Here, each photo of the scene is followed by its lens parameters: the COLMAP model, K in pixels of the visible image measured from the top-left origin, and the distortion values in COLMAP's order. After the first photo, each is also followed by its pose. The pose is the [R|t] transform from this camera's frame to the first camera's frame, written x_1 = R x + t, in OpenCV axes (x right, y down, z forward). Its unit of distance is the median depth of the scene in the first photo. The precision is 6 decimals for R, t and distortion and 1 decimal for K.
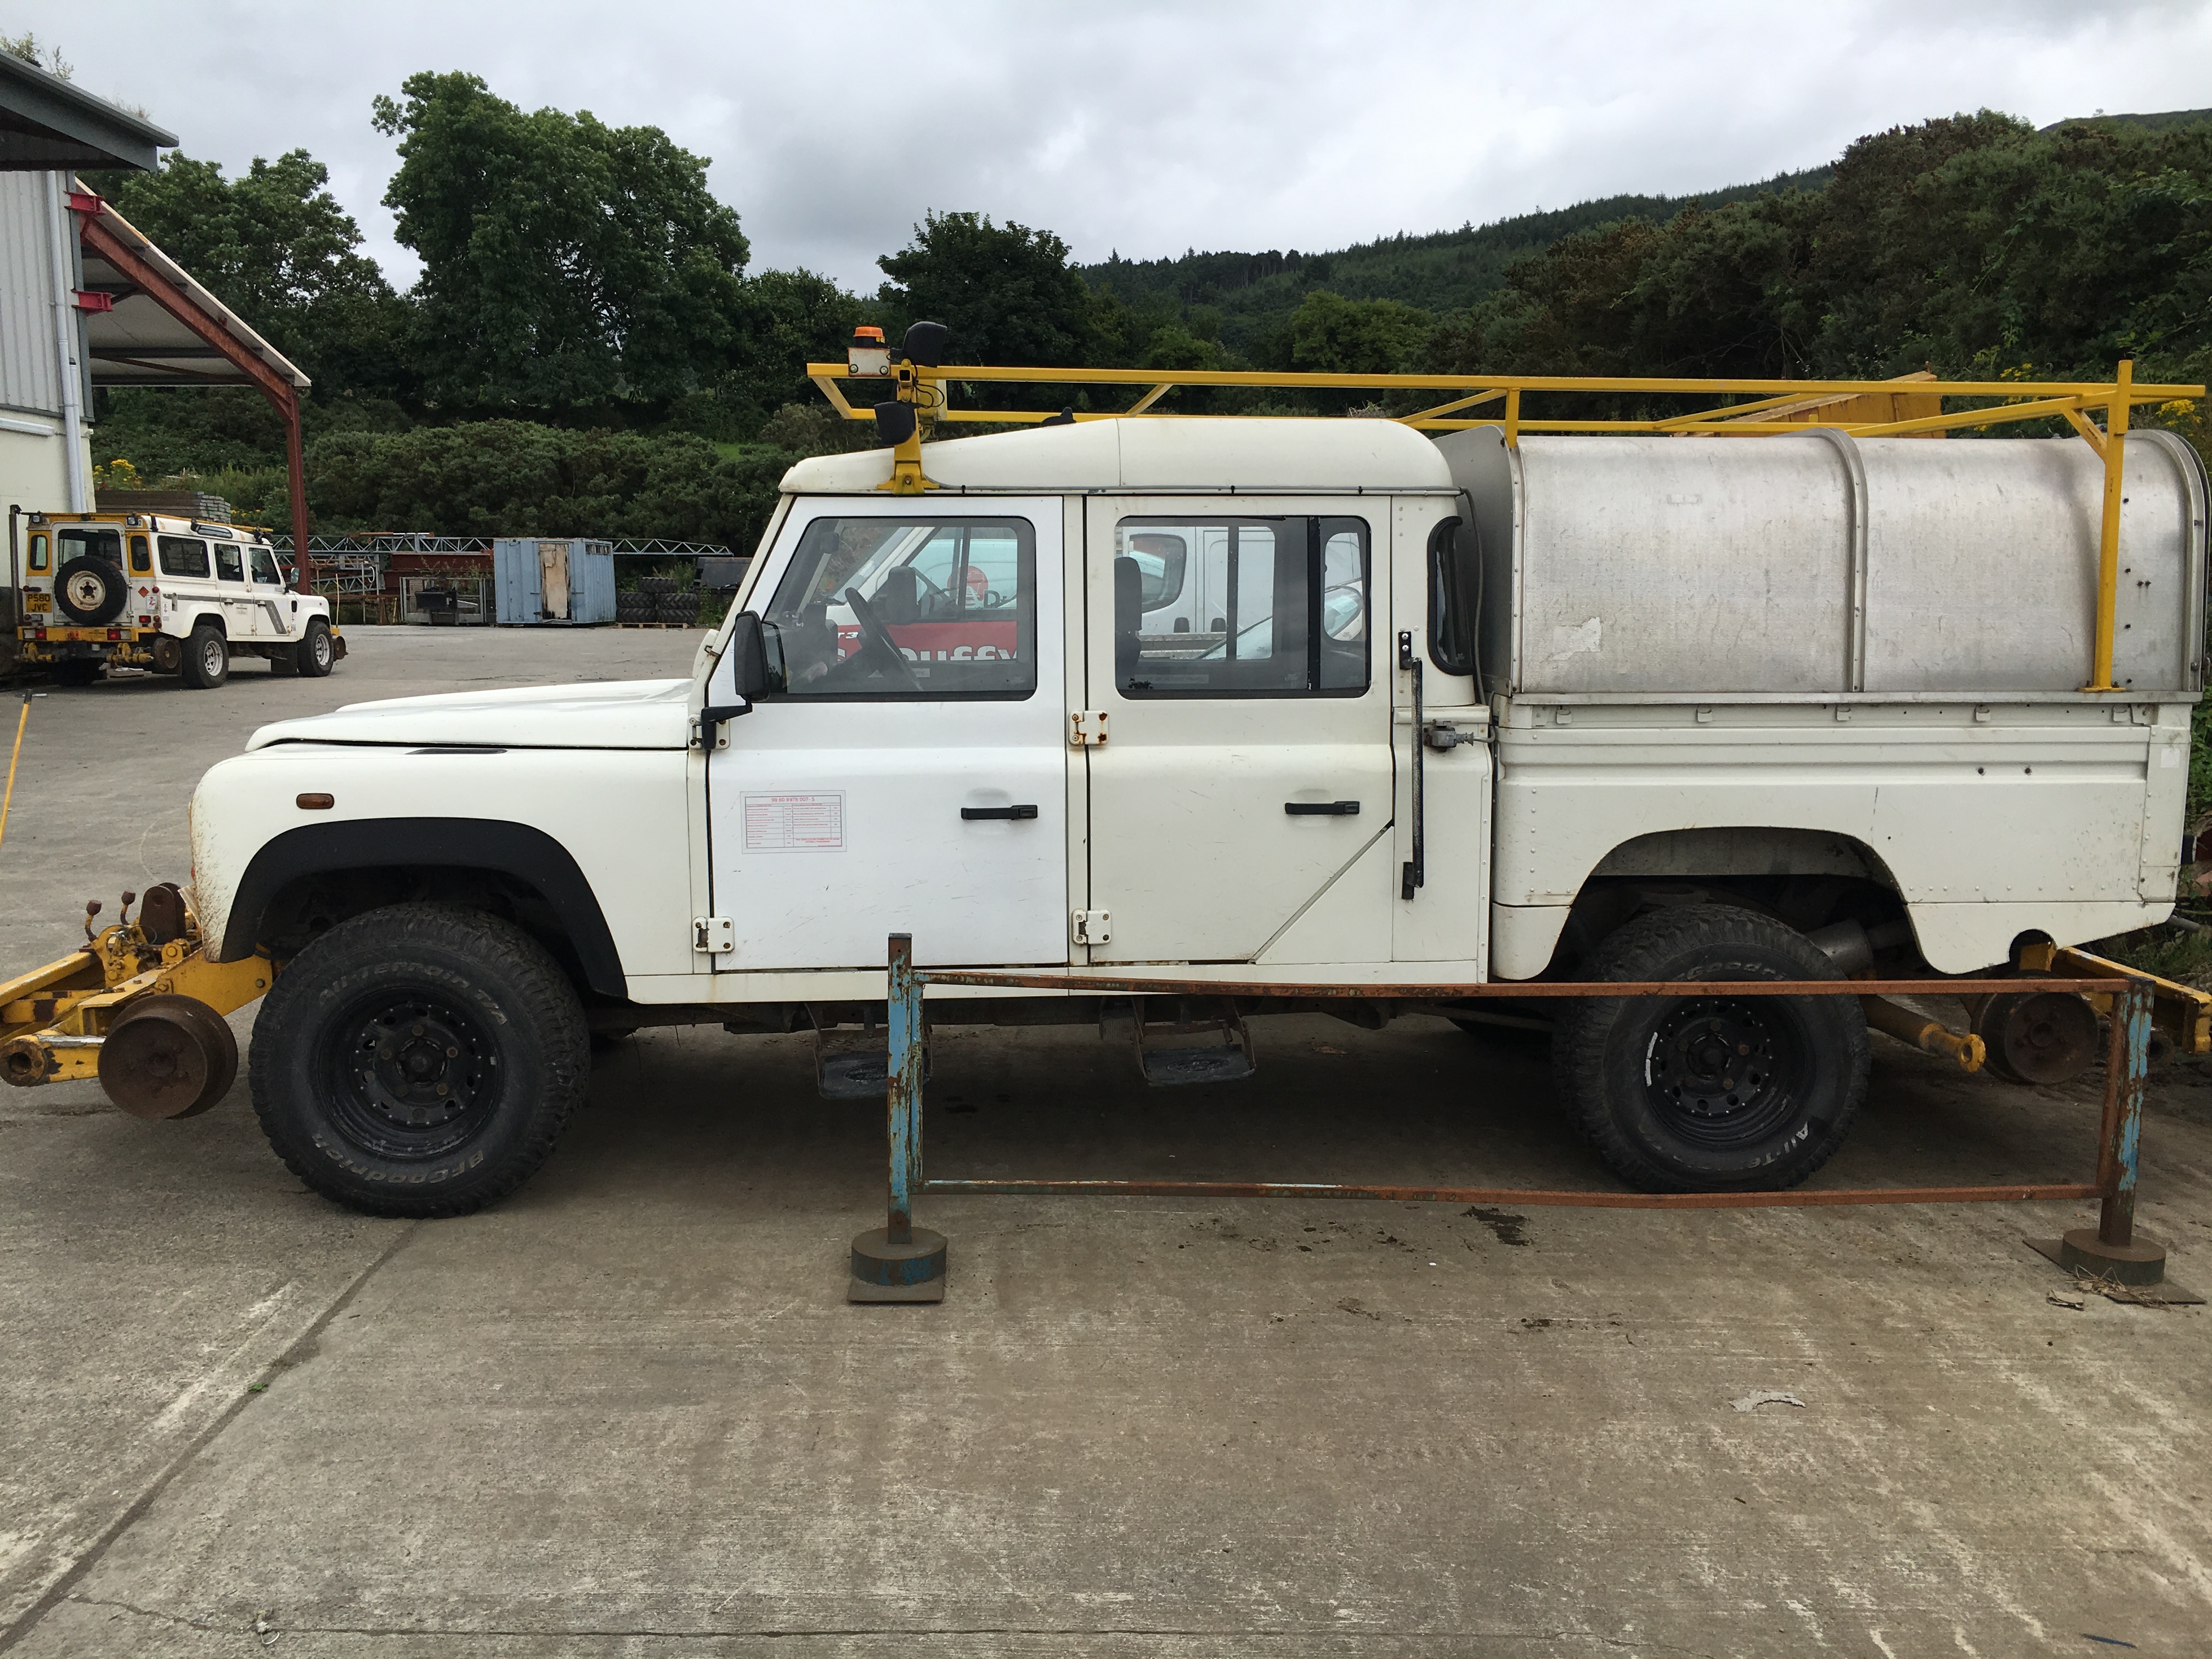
lens RADIAL K [[1873.7, 0, 1106.0], [0, 1873.7, 829.5], [0, 0, 1]] dist [0.069644, 0.002205]
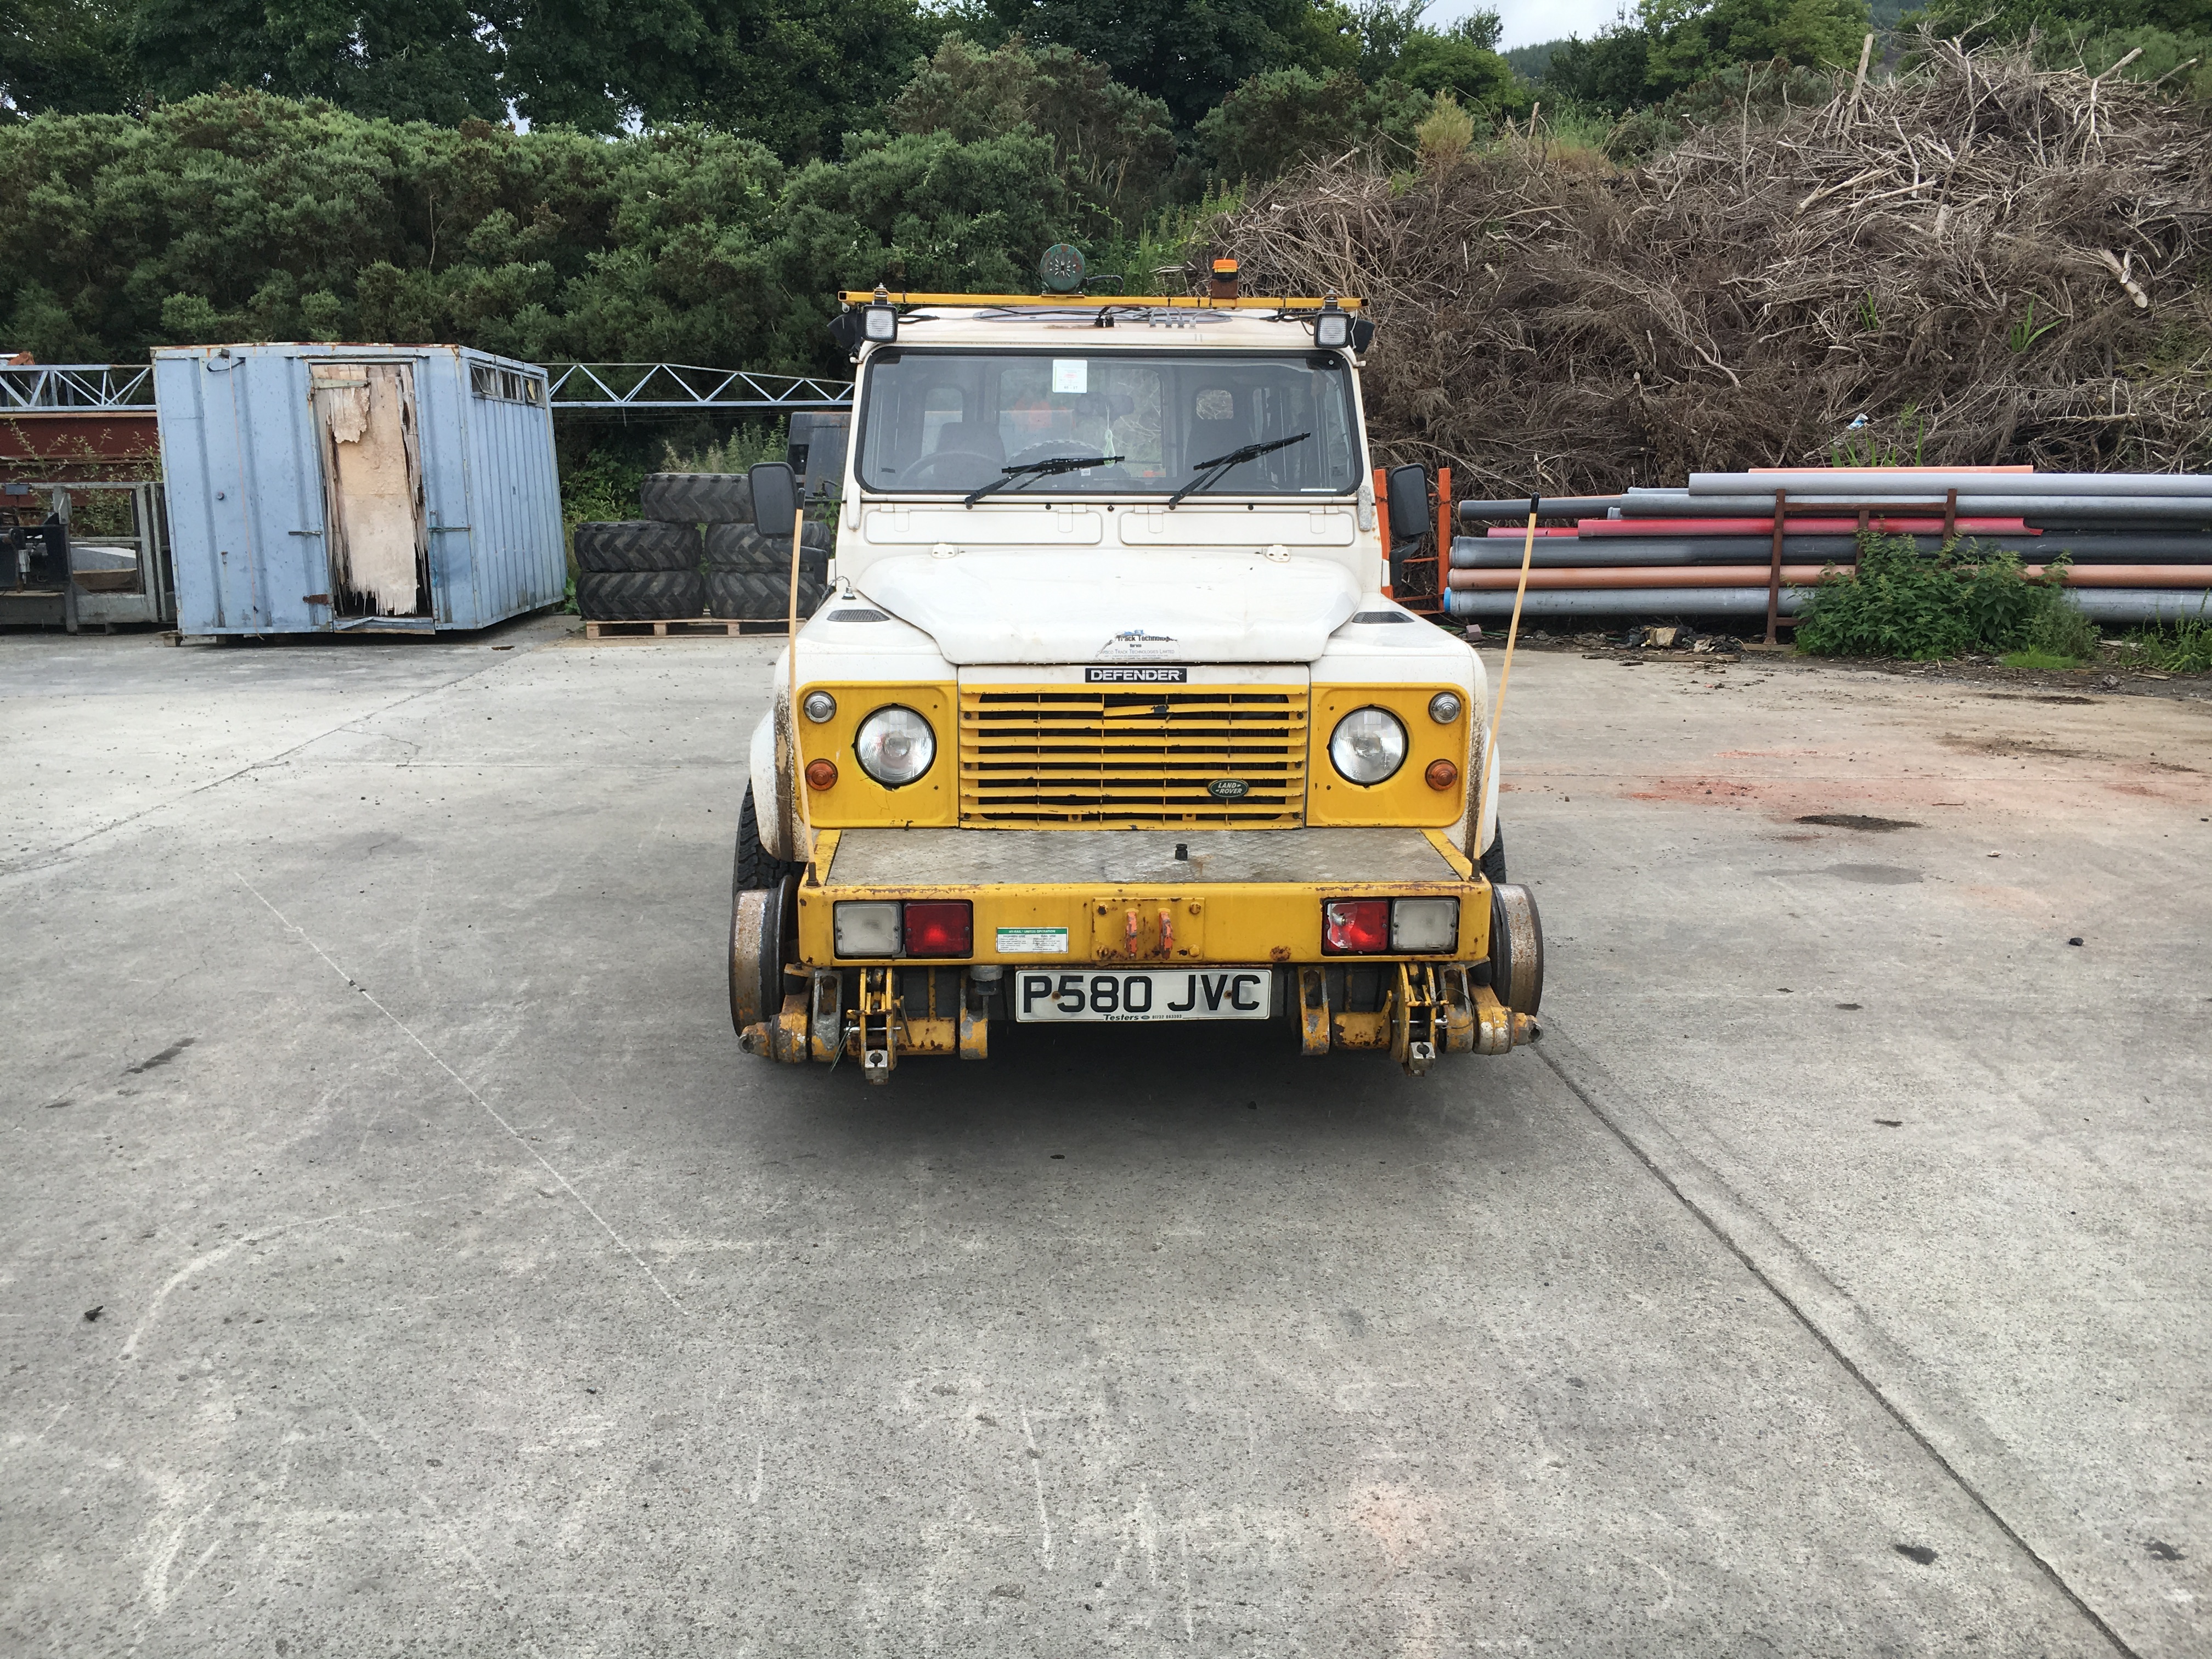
lens RADIAL K [[1953.2, 0, 1098.3], [0, 1953.2, 794.4], [0, 0, 1]] dist [0.105005, -0.148284]
pose [[0.999039, -0.022685, 0.037496, -0.162400], [0.021262, 0.999055, 0.037921, -0.079569], [-0.038321, -0.037087, 0.998577, 0.582422]]
